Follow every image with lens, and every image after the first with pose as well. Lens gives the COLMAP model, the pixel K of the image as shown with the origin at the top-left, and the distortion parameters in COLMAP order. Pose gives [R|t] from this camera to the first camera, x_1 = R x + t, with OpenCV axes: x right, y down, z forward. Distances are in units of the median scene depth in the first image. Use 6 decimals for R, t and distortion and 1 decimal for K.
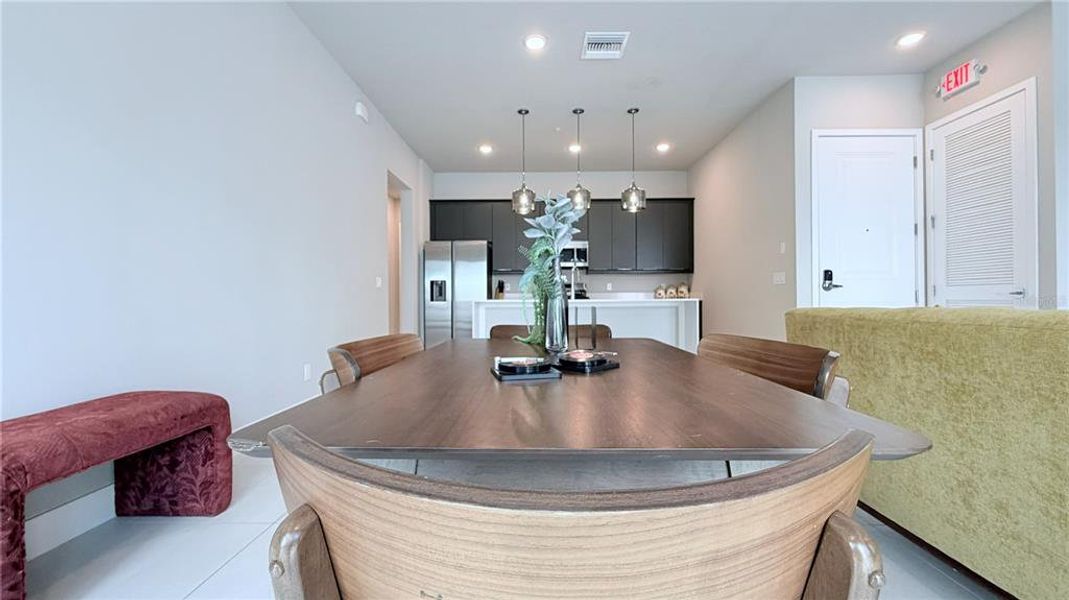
lens RADIAL K [[426.7, 0, 532.9], [0, 426.7, 299.8], [0, 0, 1]] dist [-0.000835, 0.000239]
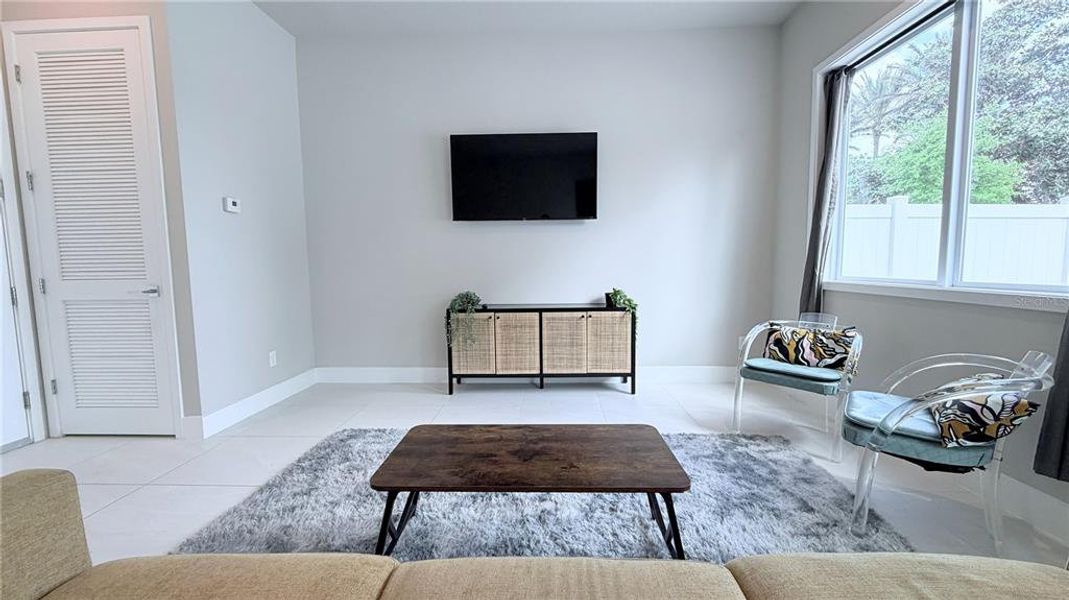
lens RADIAL K [[426.7, 0, 530.7], [0, 426.7, 298.2], [0, 0, 1]] dist [-0.000835, 0.000239]
pose [[0.021539, -0.076625, 0.996827, 0.281862], [0.011779, 0.997009, 0.076385, -0.043902], [-0.999699, 0.010096, 0.022377, 0.216450]]
